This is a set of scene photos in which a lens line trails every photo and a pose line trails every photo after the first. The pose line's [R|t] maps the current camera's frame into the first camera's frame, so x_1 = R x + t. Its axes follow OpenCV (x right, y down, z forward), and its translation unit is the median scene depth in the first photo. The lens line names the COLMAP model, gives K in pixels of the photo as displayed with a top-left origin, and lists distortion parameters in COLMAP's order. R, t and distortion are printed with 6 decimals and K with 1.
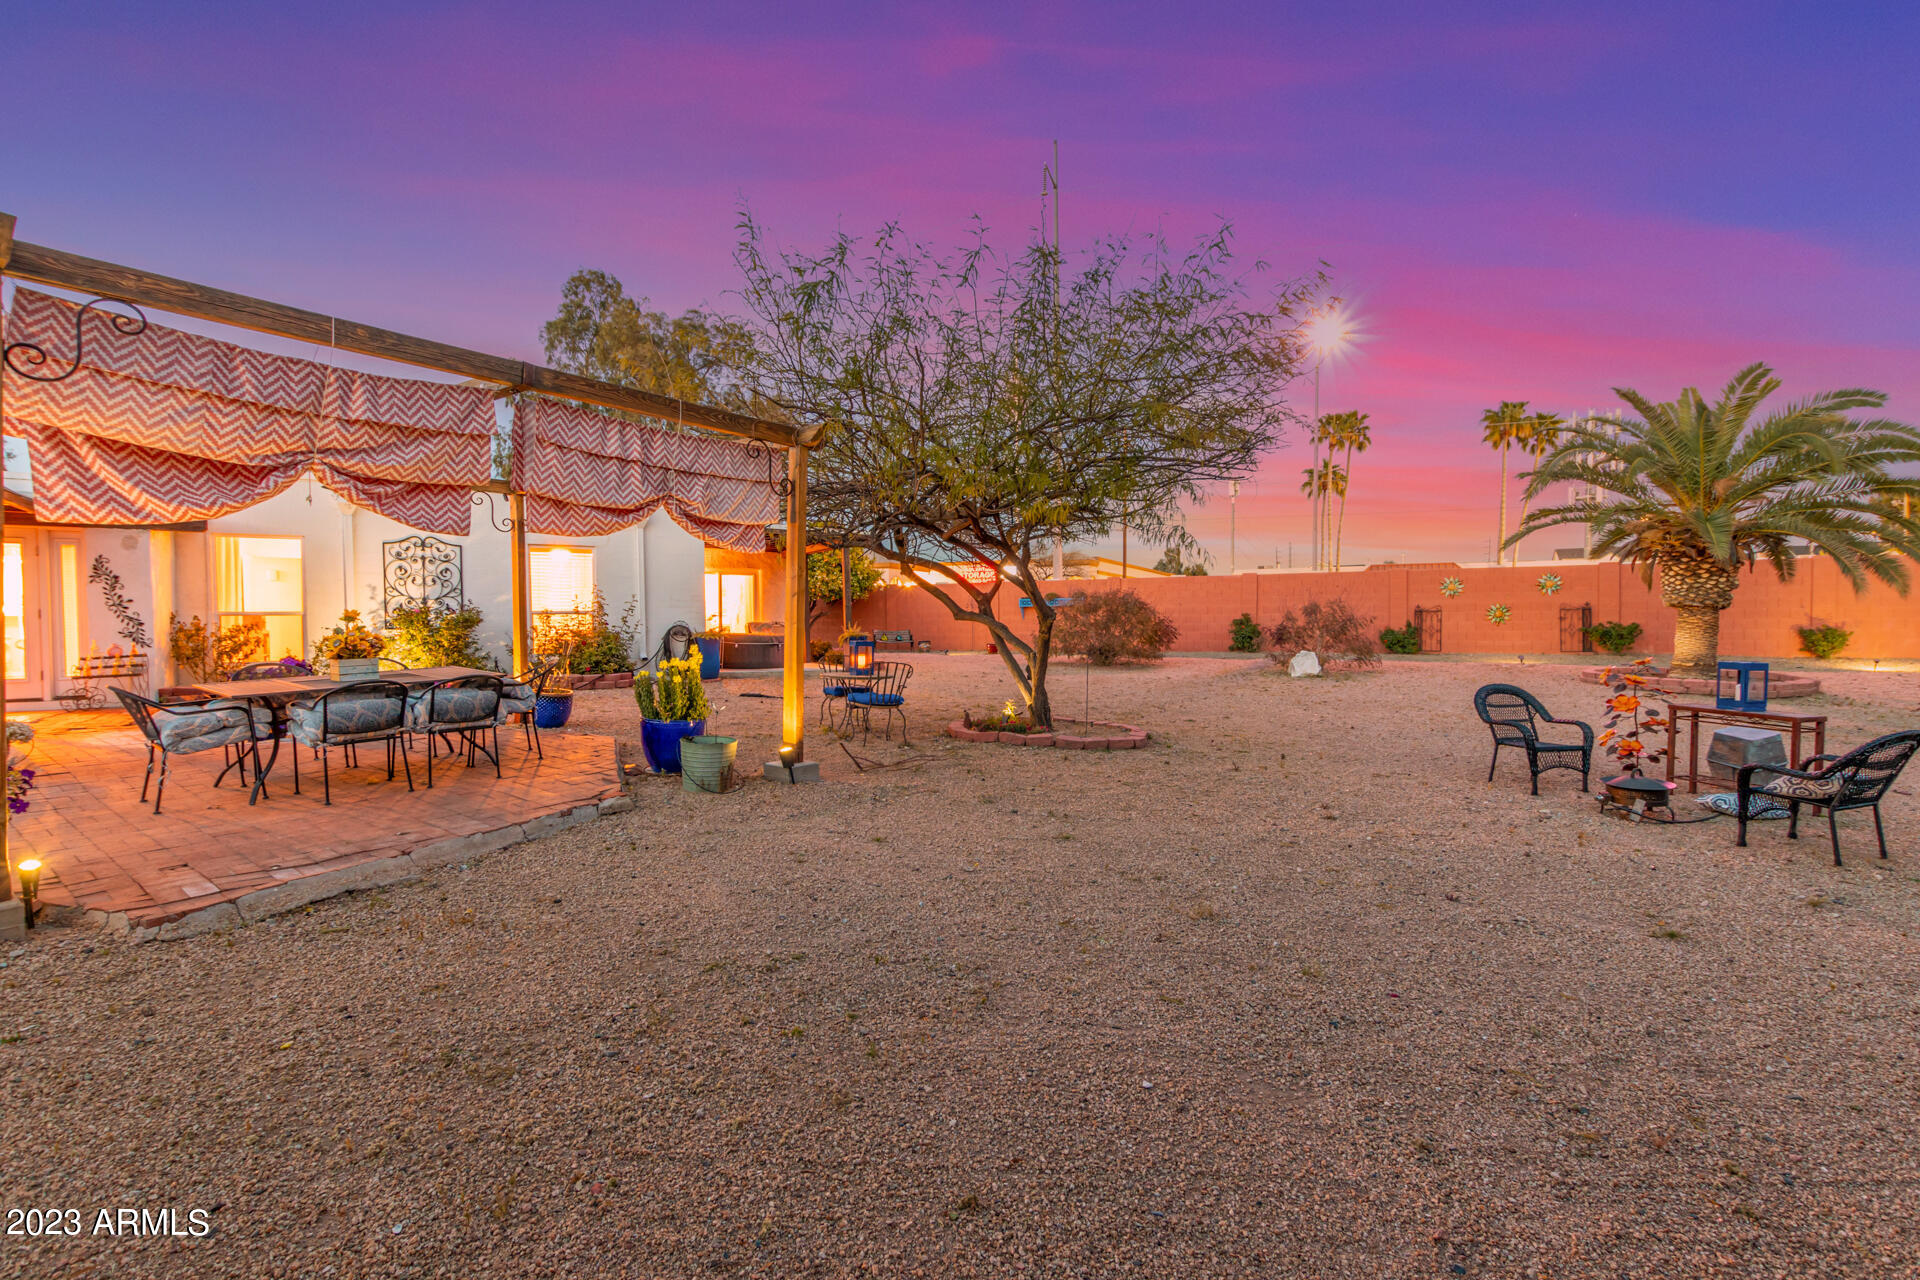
lens RADIAL K [[891.0, 0, 952.4], [0, 891.0, 617.2], [0, 0, 1]] dist [-0.000287, -0.004815]
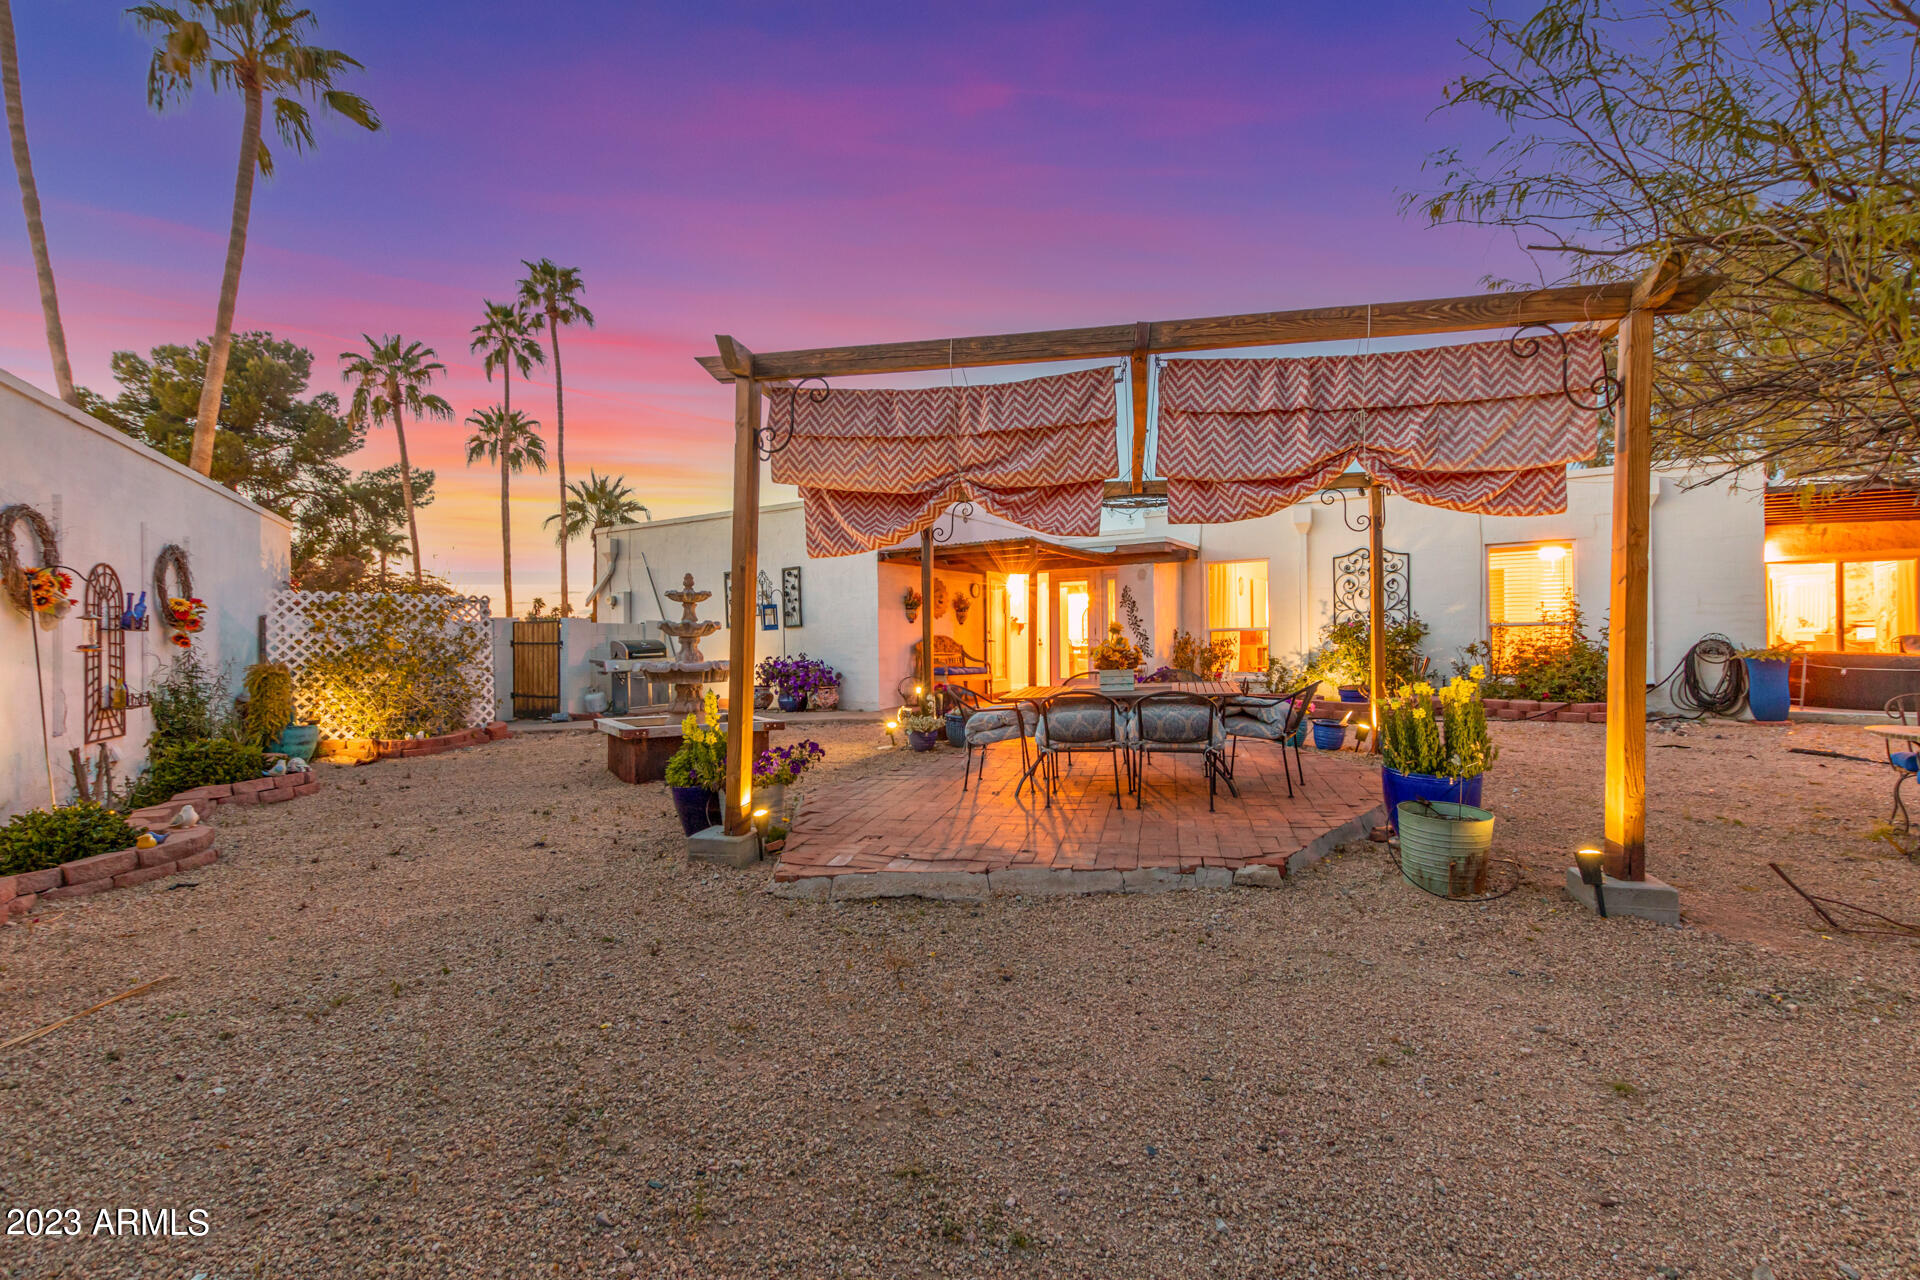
lens RADIAL K [[868.2, 0, 960.2], [0, 868.2, 630.1], [0, 0, 1]] dist [0.000151, 0.000089]
pose [[0.405913, -0.011891, -0.913834, 0.176623], [0.006864, 0.999927, -0.009962, 0.010513], [0.913886, -0.002229, 0.405965, 0.452157]]
